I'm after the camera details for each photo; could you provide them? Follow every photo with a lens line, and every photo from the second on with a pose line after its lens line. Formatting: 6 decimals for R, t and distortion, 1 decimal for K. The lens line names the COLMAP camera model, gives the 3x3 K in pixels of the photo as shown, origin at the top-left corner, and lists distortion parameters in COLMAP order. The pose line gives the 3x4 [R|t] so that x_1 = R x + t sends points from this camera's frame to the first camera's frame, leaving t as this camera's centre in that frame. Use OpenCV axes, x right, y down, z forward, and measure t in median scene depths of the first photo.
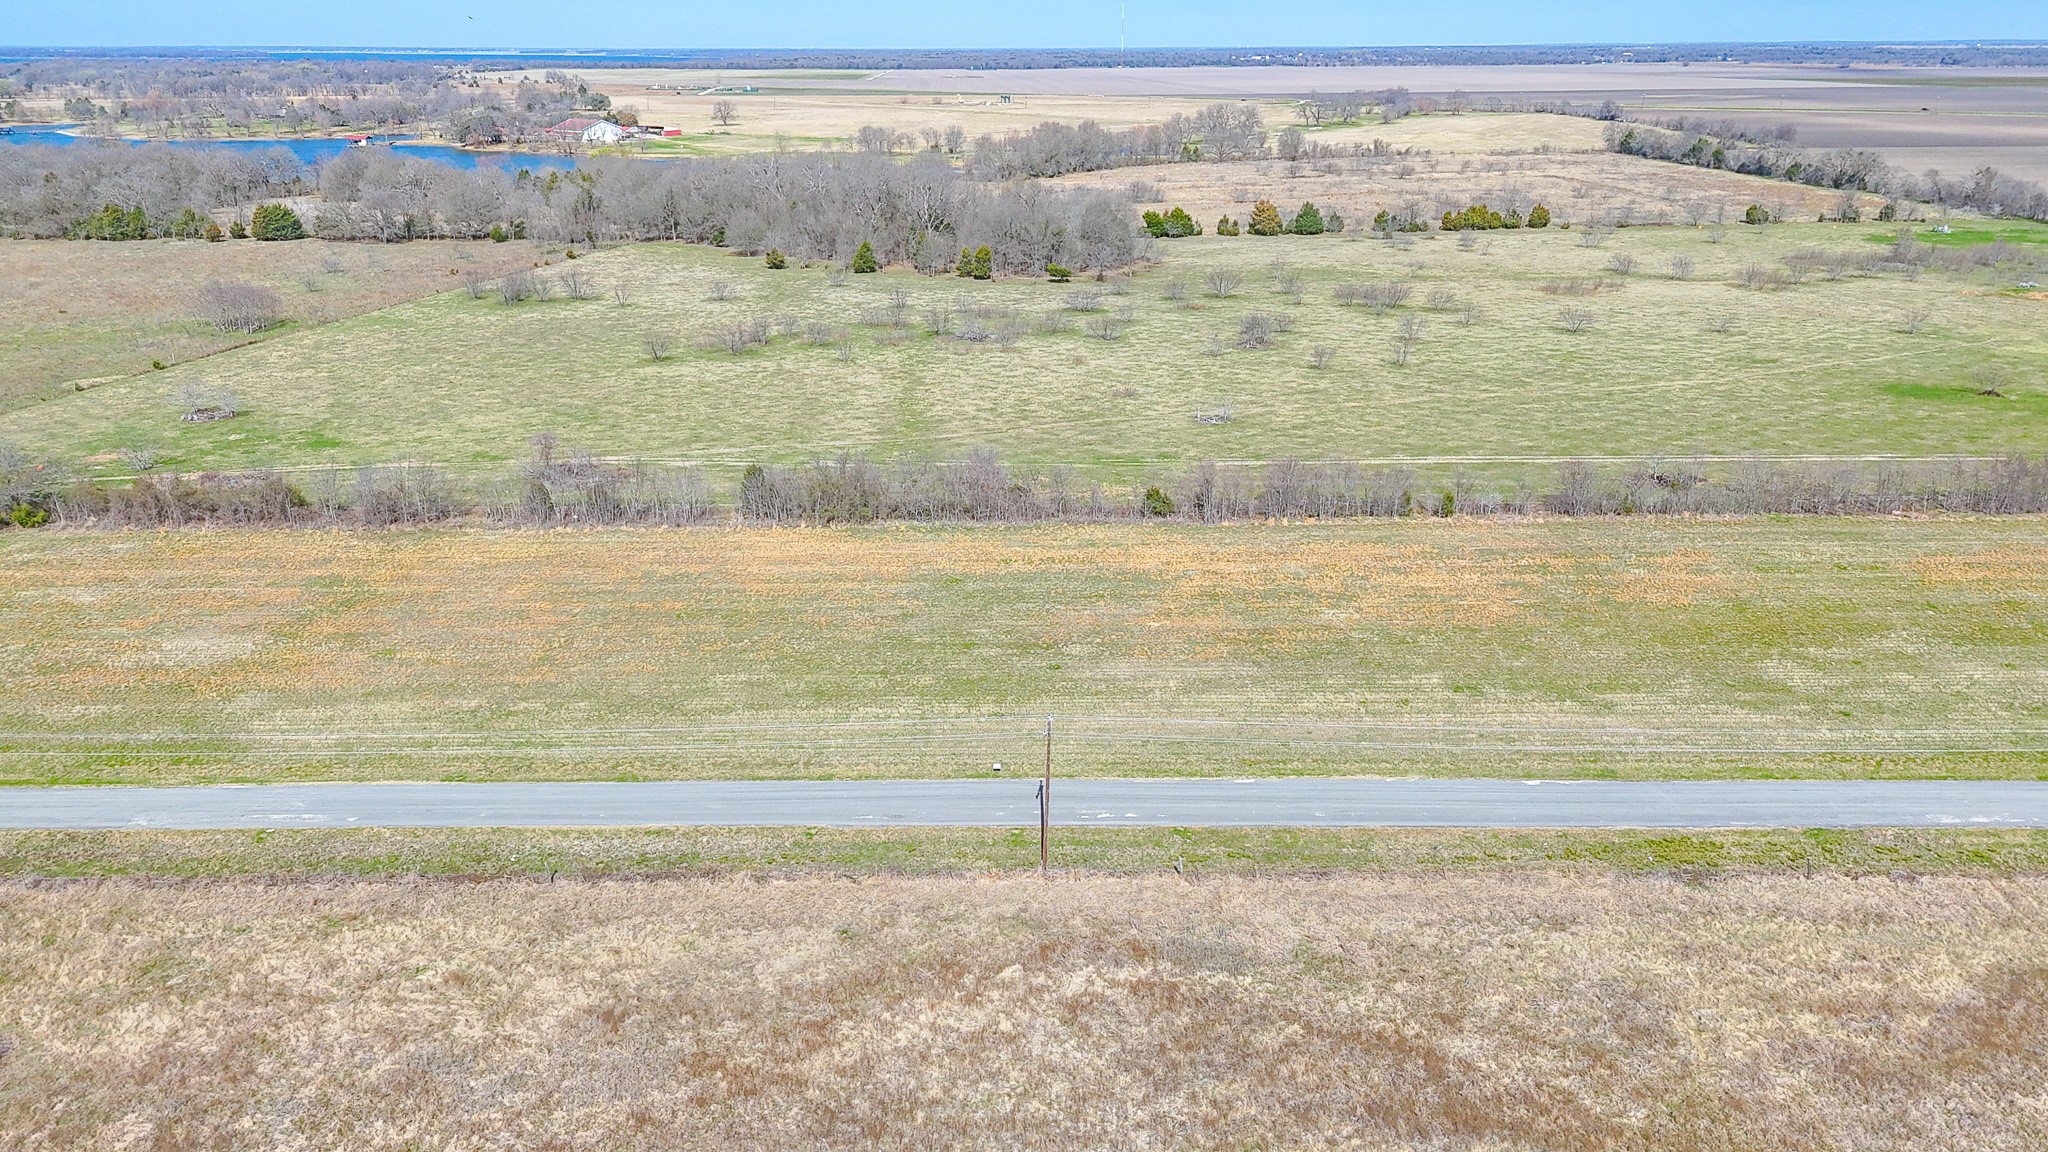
lens RADIAL K [[1494.3, 0, 1006.7], [0, 1494.3, 566.9], [0, 0, 1]] dist [0.075050, -0.067122]
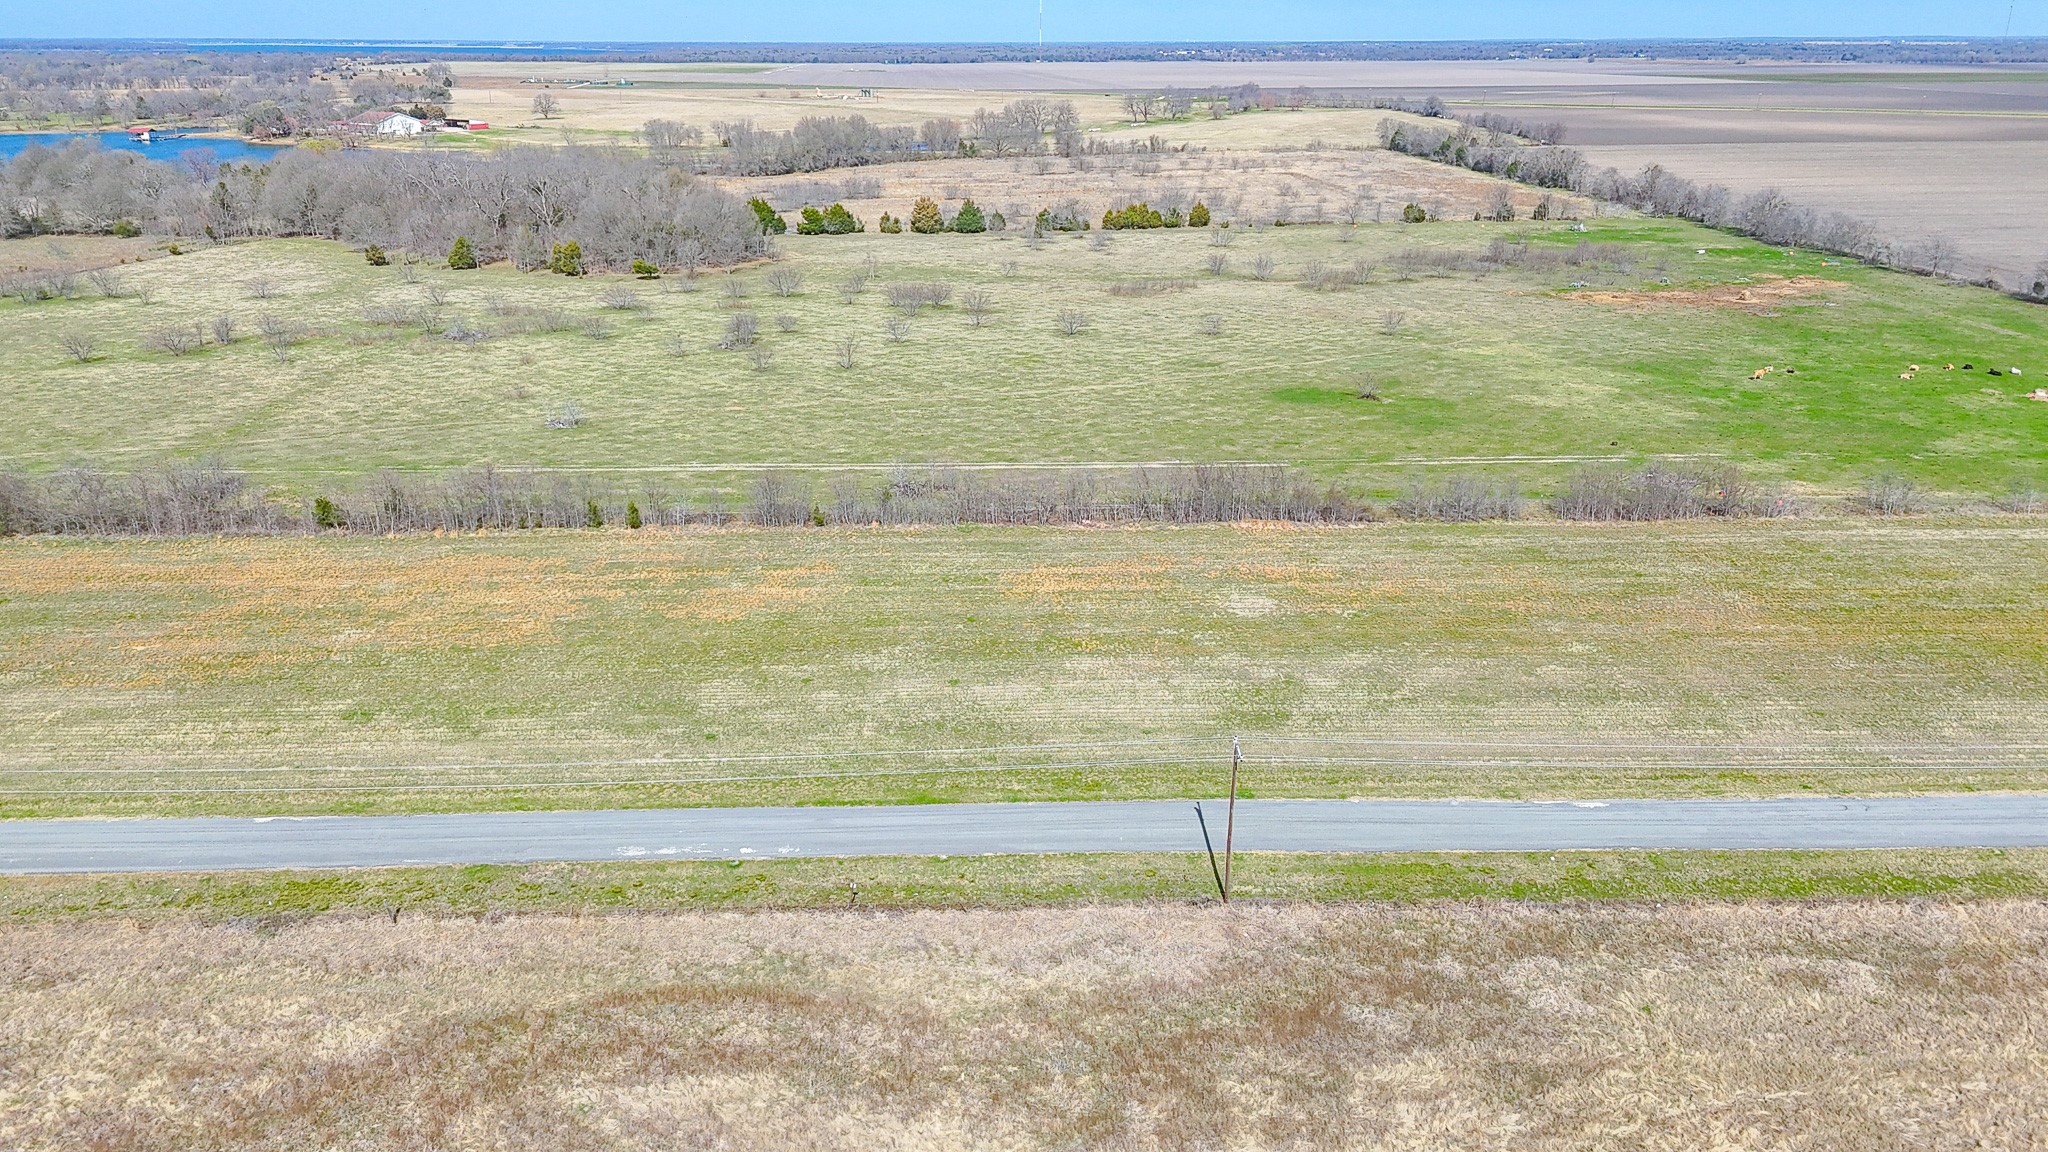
lens RADIAL K [[1494.3, 0, 1007.4], [0, 1494.3, 578.1], [0, 0, 1]] dist [0.075050, -0.067122]
pose [[0.999631, -0.007546, 0.026095, 0.356980], [0.007288, 0.999924, 0.009966, -0.006192], [-0.026168, -0.009772, 0.999610, 0.020274]]
